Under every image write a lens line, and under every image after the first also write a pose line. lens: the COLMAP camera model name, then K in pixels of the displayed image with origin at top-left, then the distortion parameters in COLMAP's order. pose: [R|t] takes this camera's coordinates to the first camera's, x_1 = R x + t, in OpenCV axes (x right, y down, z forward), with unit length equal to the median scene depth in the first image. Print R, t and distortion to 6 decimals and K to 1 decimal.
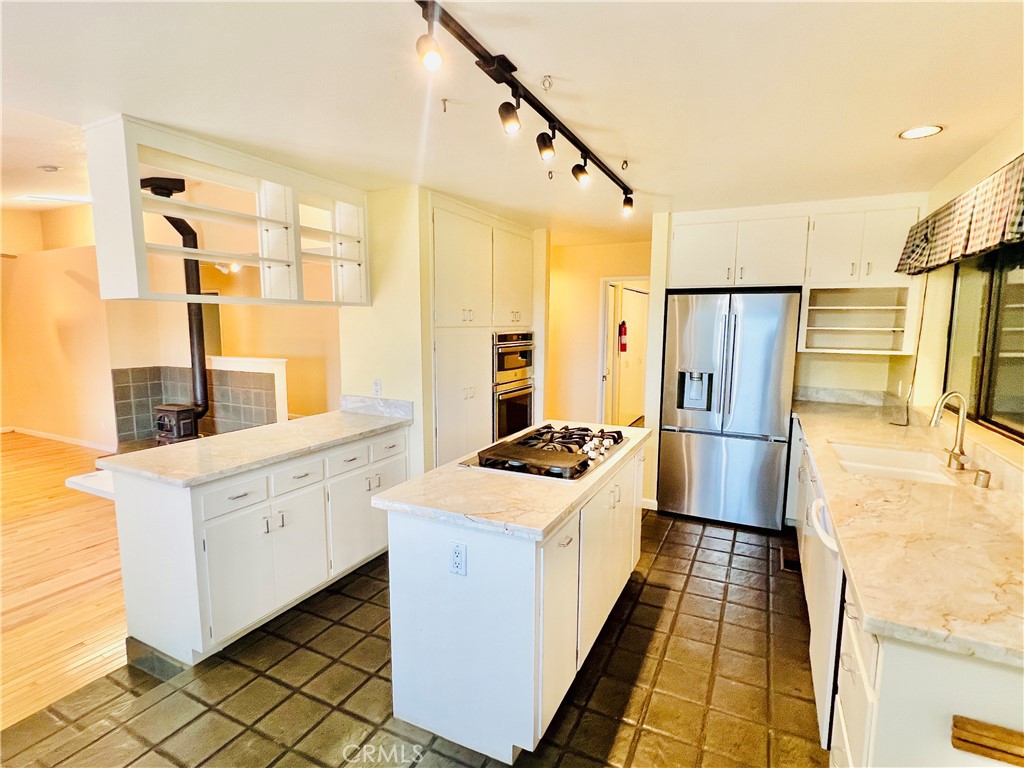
lens RADIAL K [[519.7, 0, 508.8], [0, 519.7, 386.4], [0, 0, 1]] dist [0.001897, -0.000197]
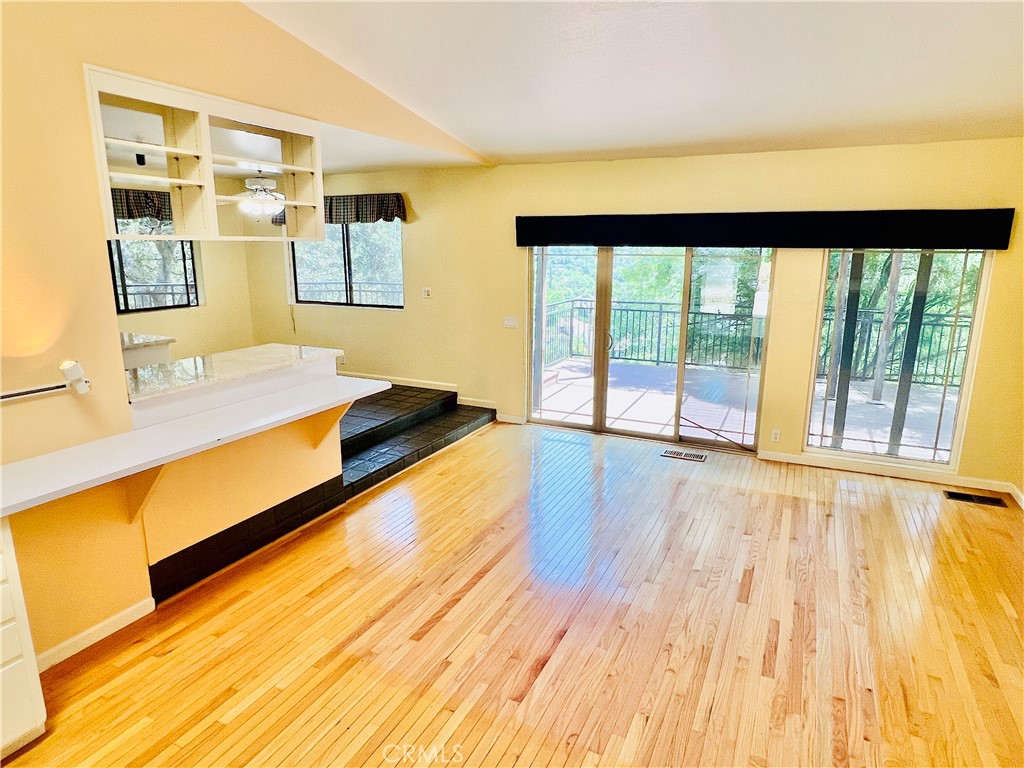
lens RADIAL K [[634.2, 0, 512.3], [0, 634.2, 376.9], [0, 0, 1]] dist [0.003704, 0.000402]
pose [[-0.999806, -0.003917, -0.019315, -0.793056], [-0.010022, 0.944935, 0.327105, -0.241806], [0.016970, 0.327235, -0.944790, 1.749180]]
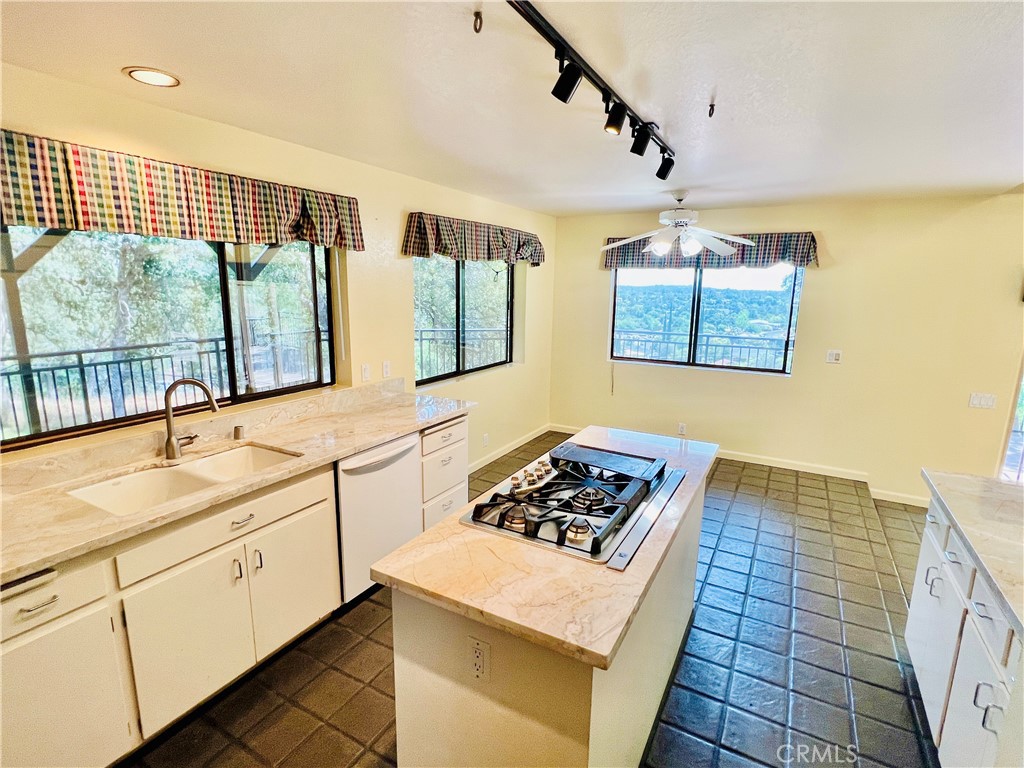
lens RADIAL K [[518.4, 0, 507.2], [0, 518.4, 385.9], [0, 0, 1]] dist [-0.000464, -0.000496]
pose [[-0.998500, -0.022377, 0.049962, 0.102688], [-0.005917, 0.951408, 0.307877, -0.170507], [-0.054424, 0.307119, -0.950114, 1.137558]]
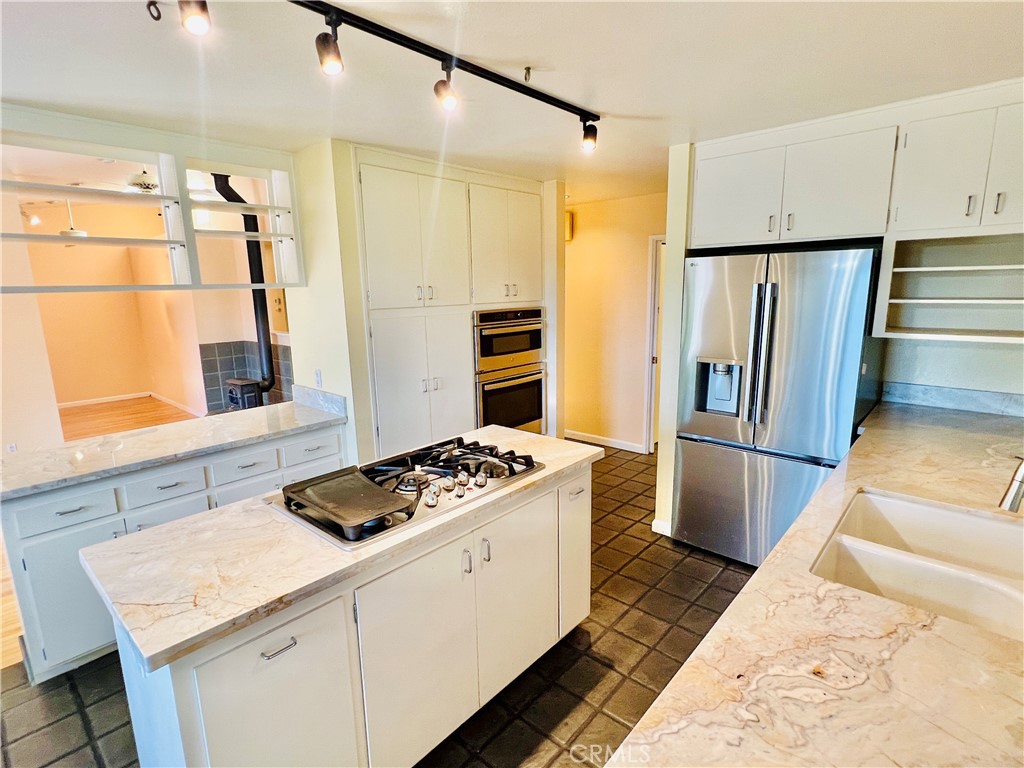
lens RADIAL K [[518.4, 0, 507.2], [0, 518.4, 385.9], [0, 0, 1]] dist [-0.000464, -0.000496]
pose [[0.962341, 0.025463, -0.270650, 0.285100], [-0.007066, 0.997610, 0.068732, -0.046422], [0.271754, -0.064231, 0.960221, 0.226733]]
